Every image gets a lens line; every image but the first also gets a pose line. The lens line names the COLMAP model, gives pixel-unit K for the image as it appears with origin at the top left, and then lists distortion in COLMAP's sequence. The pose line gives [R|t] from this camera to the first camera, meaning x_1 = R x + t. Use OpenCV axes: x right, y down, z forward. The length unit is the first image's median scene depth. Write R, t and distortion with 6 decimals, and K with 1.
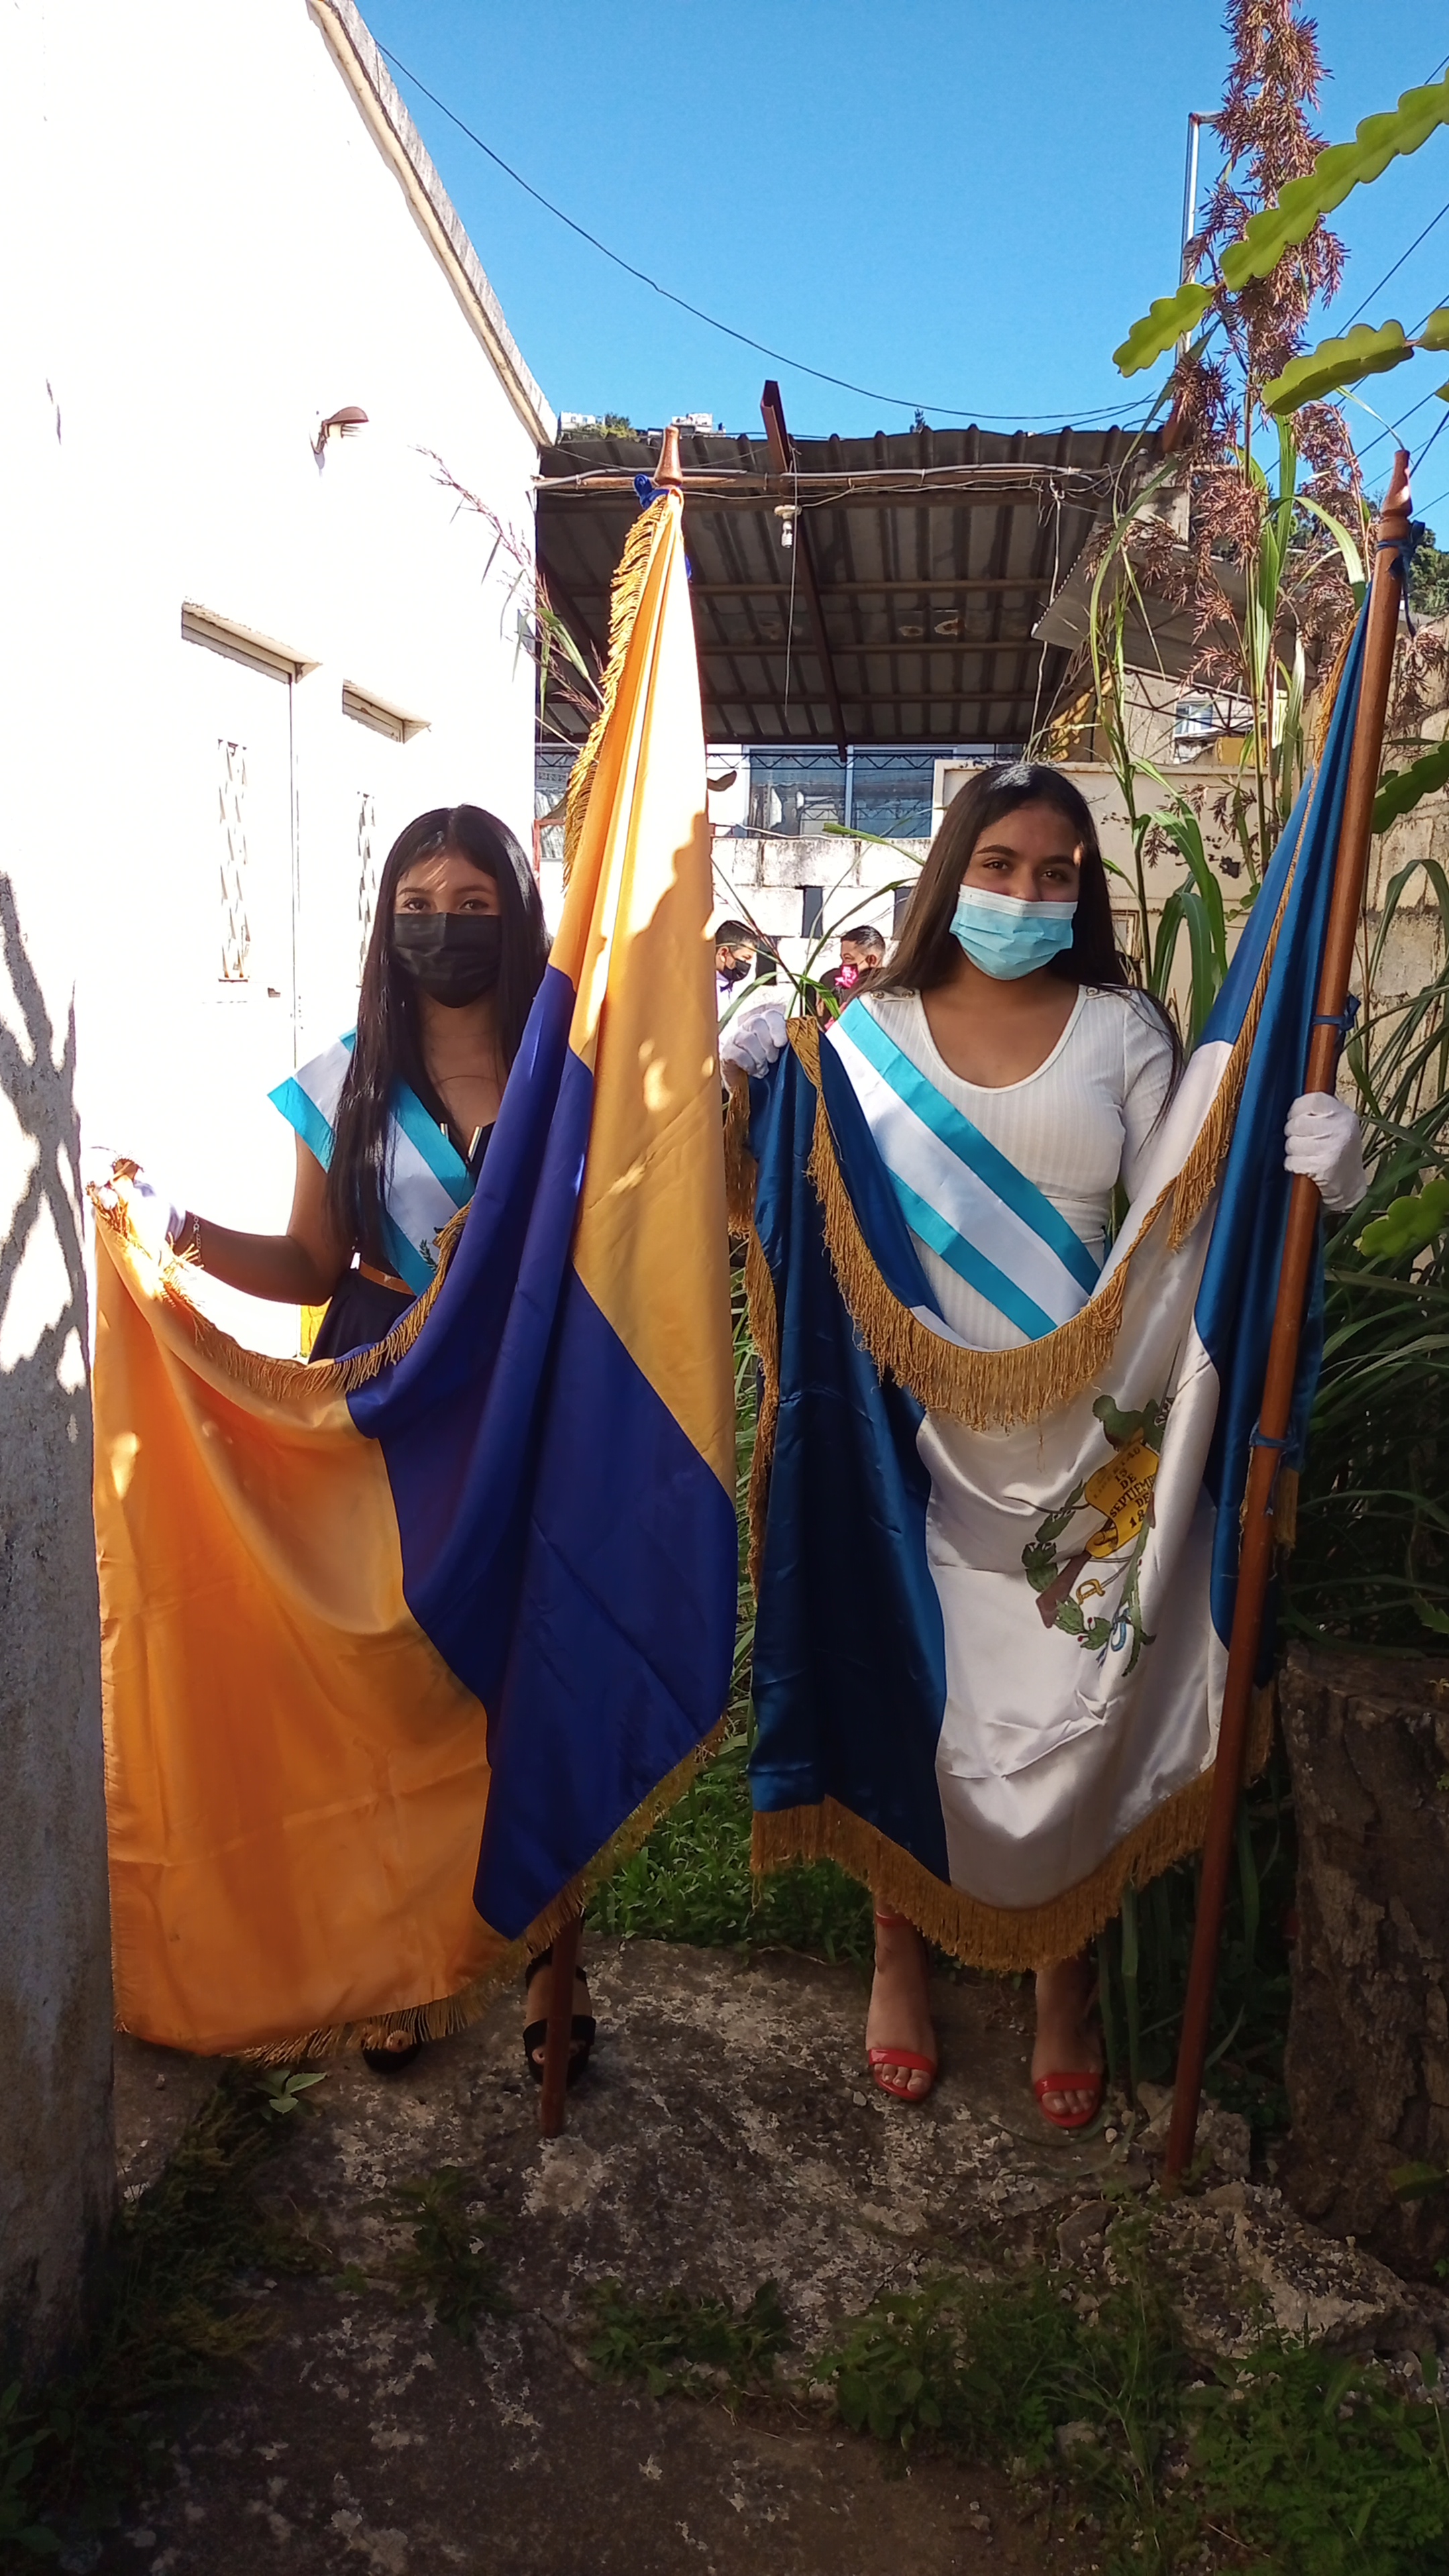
lens RADIAL K [[2051.9, 0, 760.1], [0, 2051.9, 1290.2], [0, 0, 1]] dist [0.084765, -0.125859]
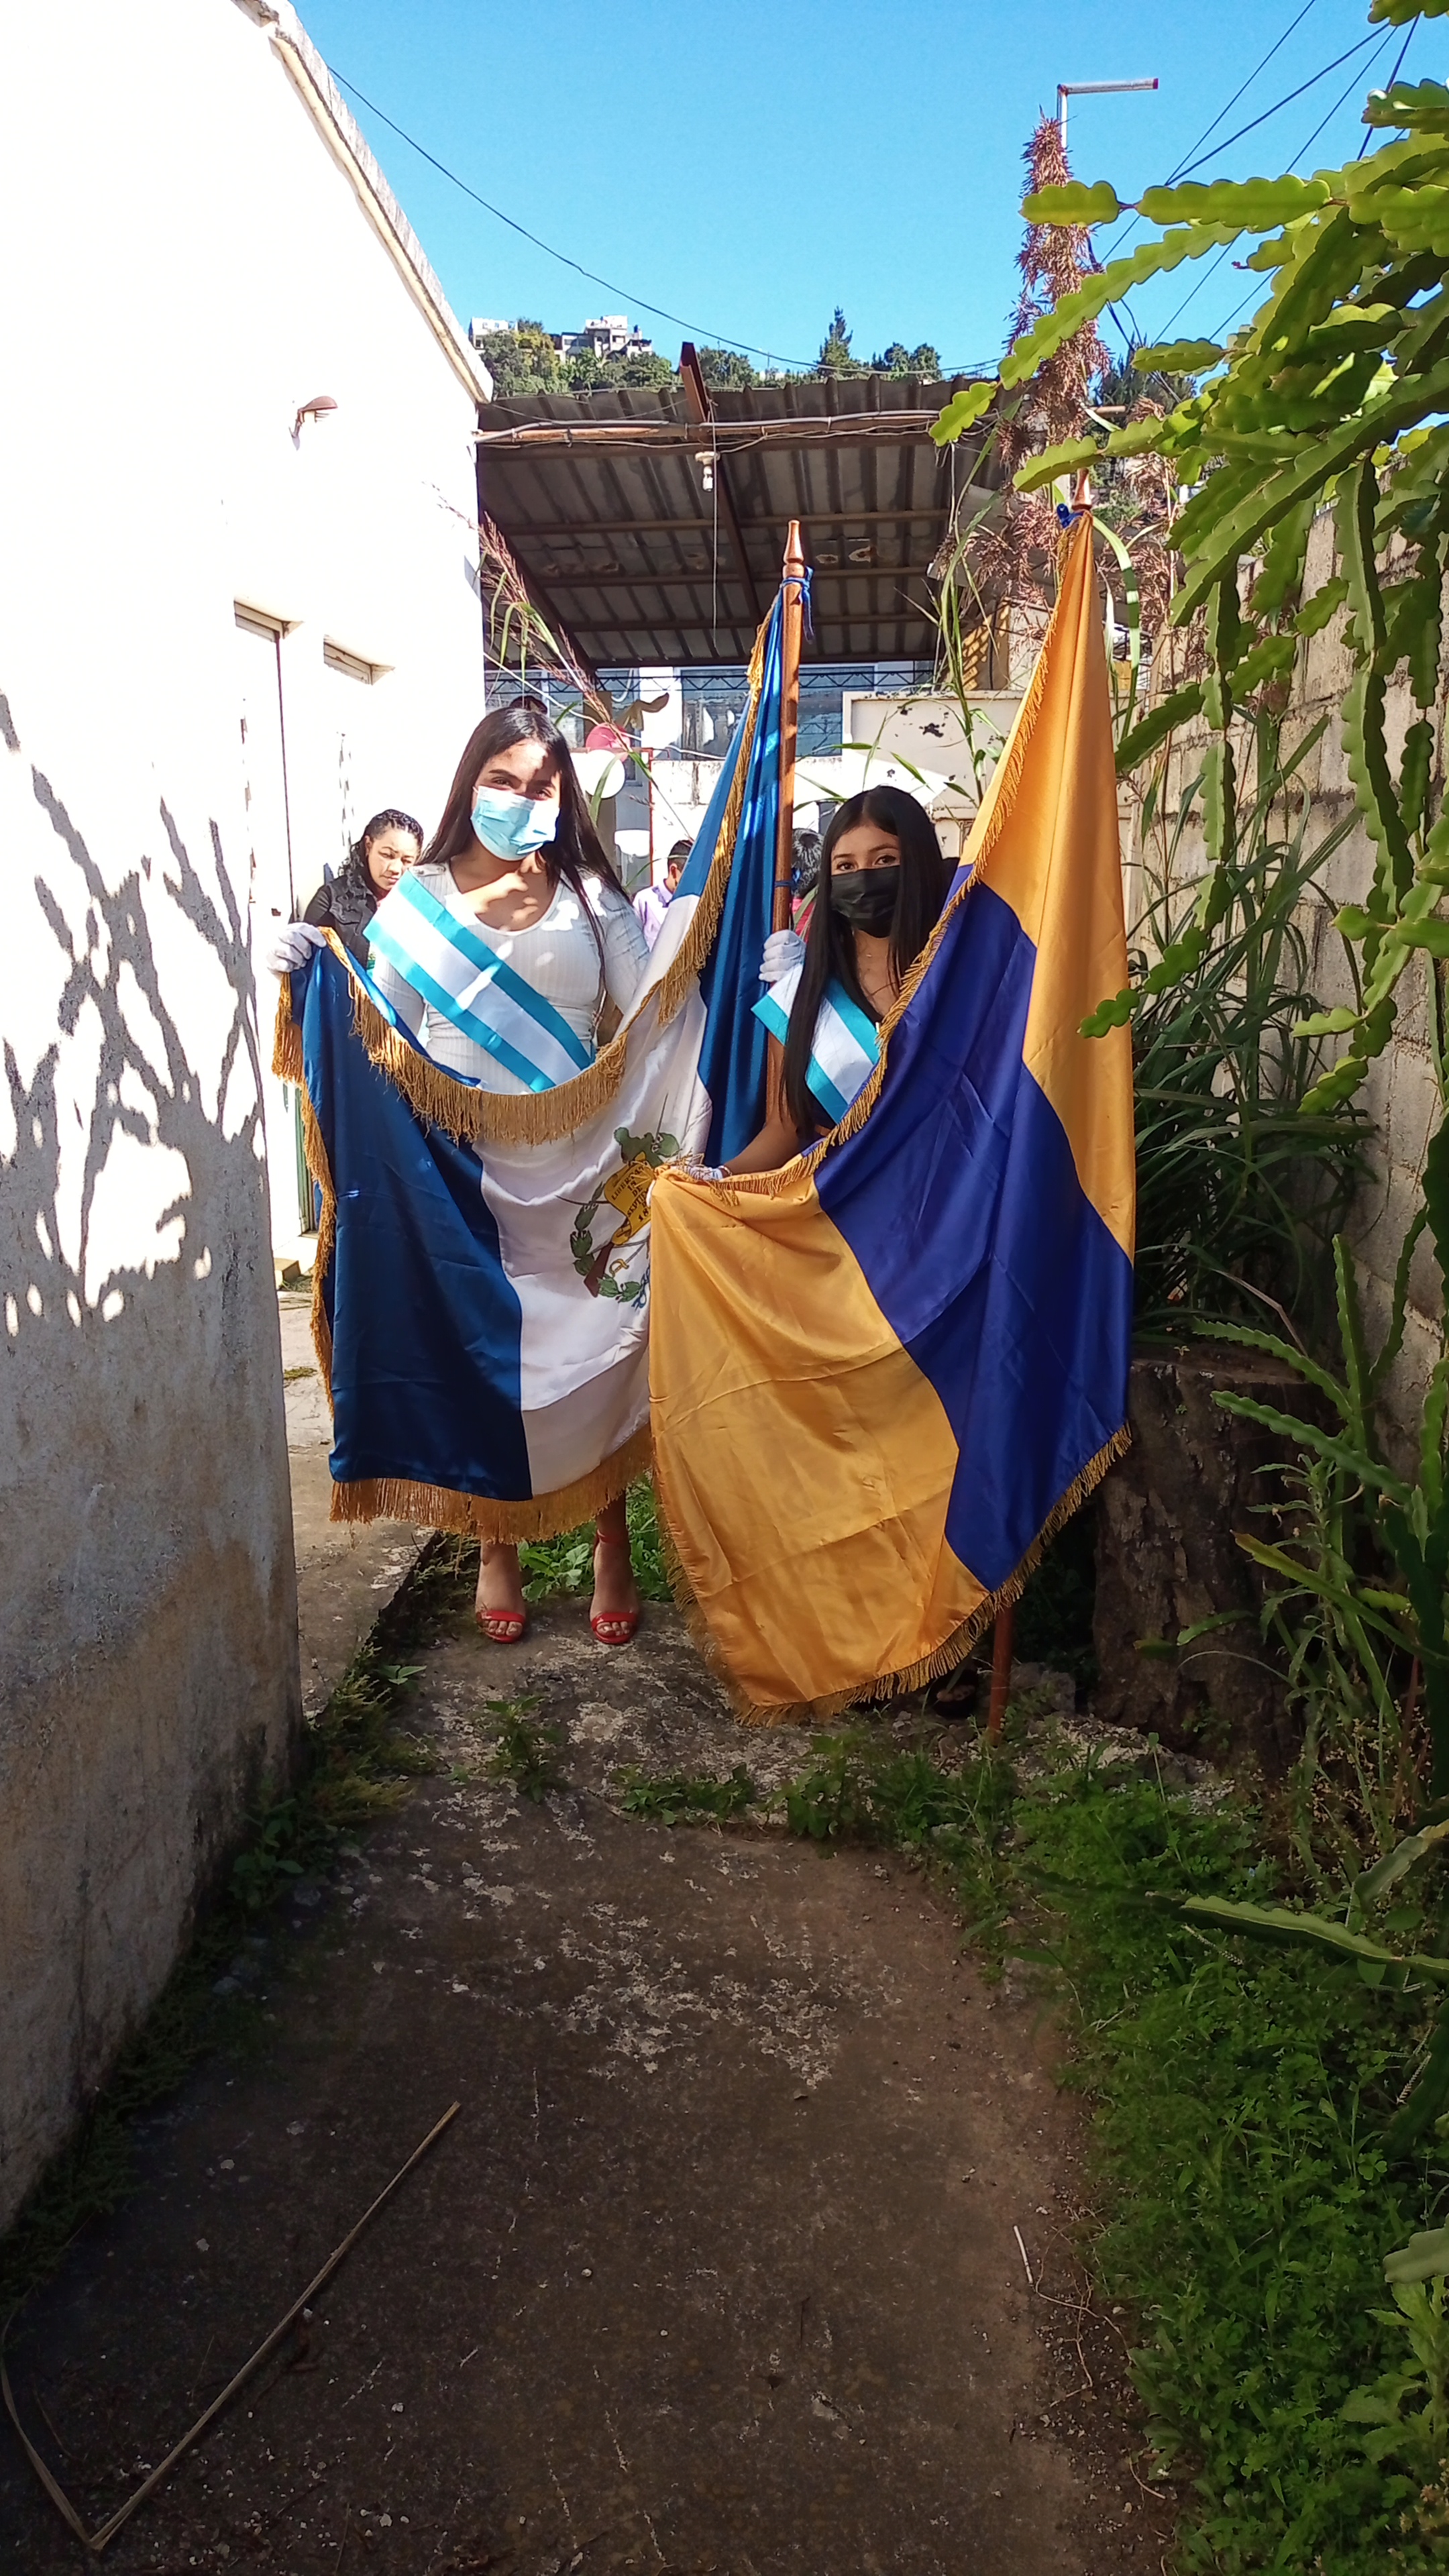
lens RADIAL K [[2051.3, 0, 781.3], [0, 2051.3, 1284.0], [0, 0, 1]] dist [0.110759, -0.200174]
pose [[0.998722, -0.038635, 0.032594, -0.001166], [0.037401, 0.998591, 0.037642, 0.057285], [-0.034003, -0.036375, 0.998760, -0.326014]]
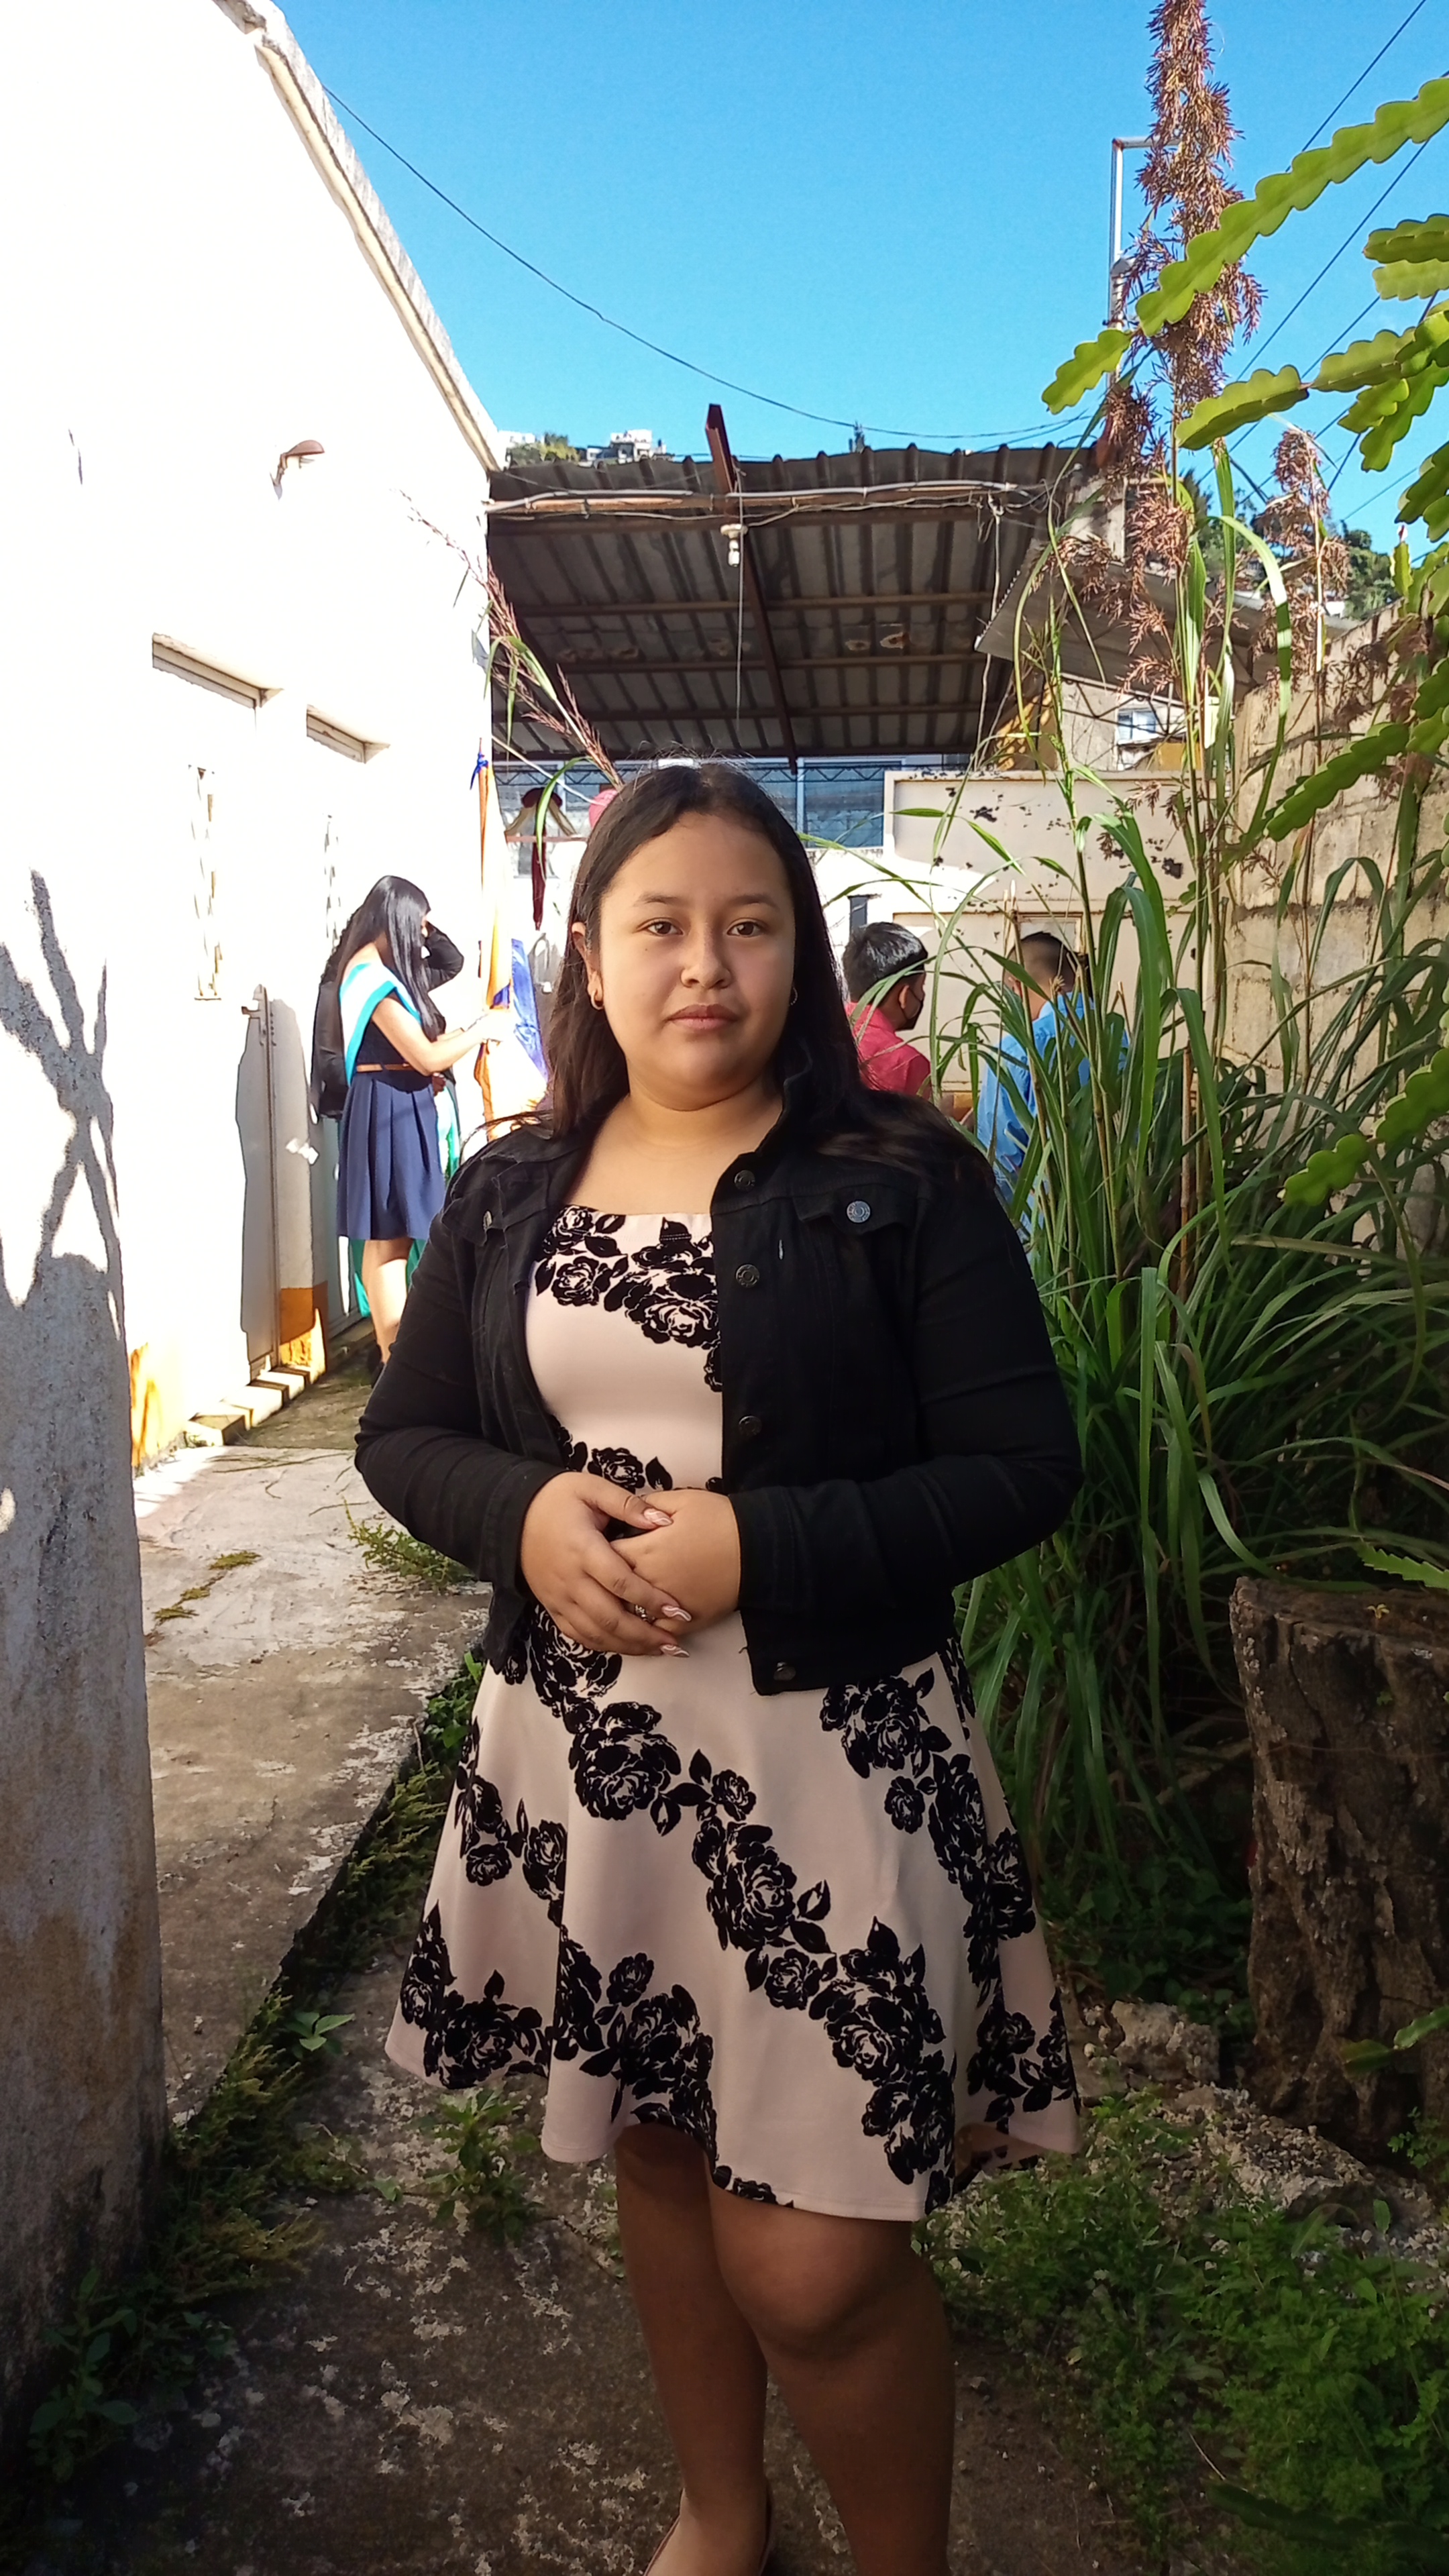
lens RADIAL K [[2051.3, 0, 781.3], [0, 2051.3, 1284.0], [0, 0, 1]] dist [0.110759, -0.200174]
pose [[0.999210, -0.028206, 0.028013, -0.007165], [0.028466, 0.999555, -0.008923, 0.015363], [-0.027749, 0.009713, 0.999568, -0.057864]]
